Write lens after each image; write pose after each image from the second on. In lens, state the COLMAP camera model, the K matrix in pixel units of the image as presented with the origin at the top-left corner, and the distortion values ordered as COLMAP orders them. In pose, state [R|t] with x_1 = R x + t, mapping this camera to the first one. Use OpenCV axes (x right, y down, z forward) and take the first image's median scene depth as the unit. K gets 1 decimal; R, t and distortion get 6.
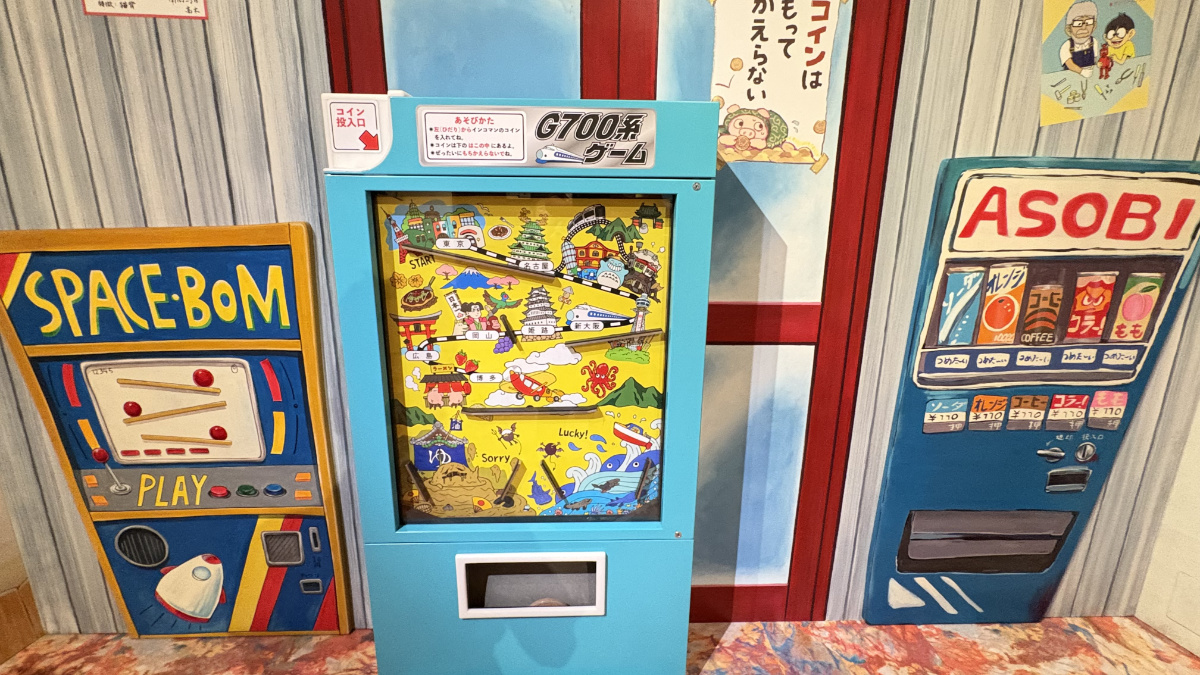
lens RADIAL K [[696.4, 0, 600.0], [0, 696.4, 337.5], [0, 0, 1]] dist [0.000348, 0.000308]
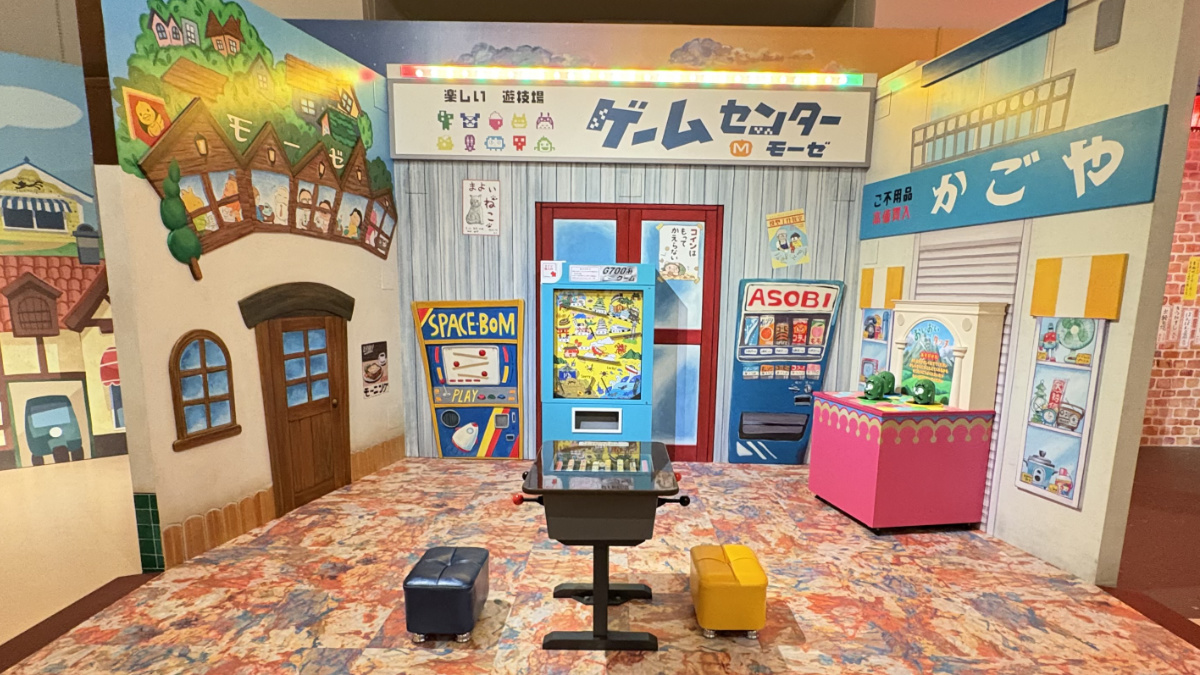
lens RADIAL K [[489.7, 0, 600.0], [0, 489.7, 337.5], [0, 0, 1]] dist [0.000532, 0.000074]
pose [[0.997862, 0.012290, -0.064191, 0.041061], [-0.019512, 0.993390, -0.113121, 0.224877], [0.062377, 0.114132, 0.991505, -1.019080]]
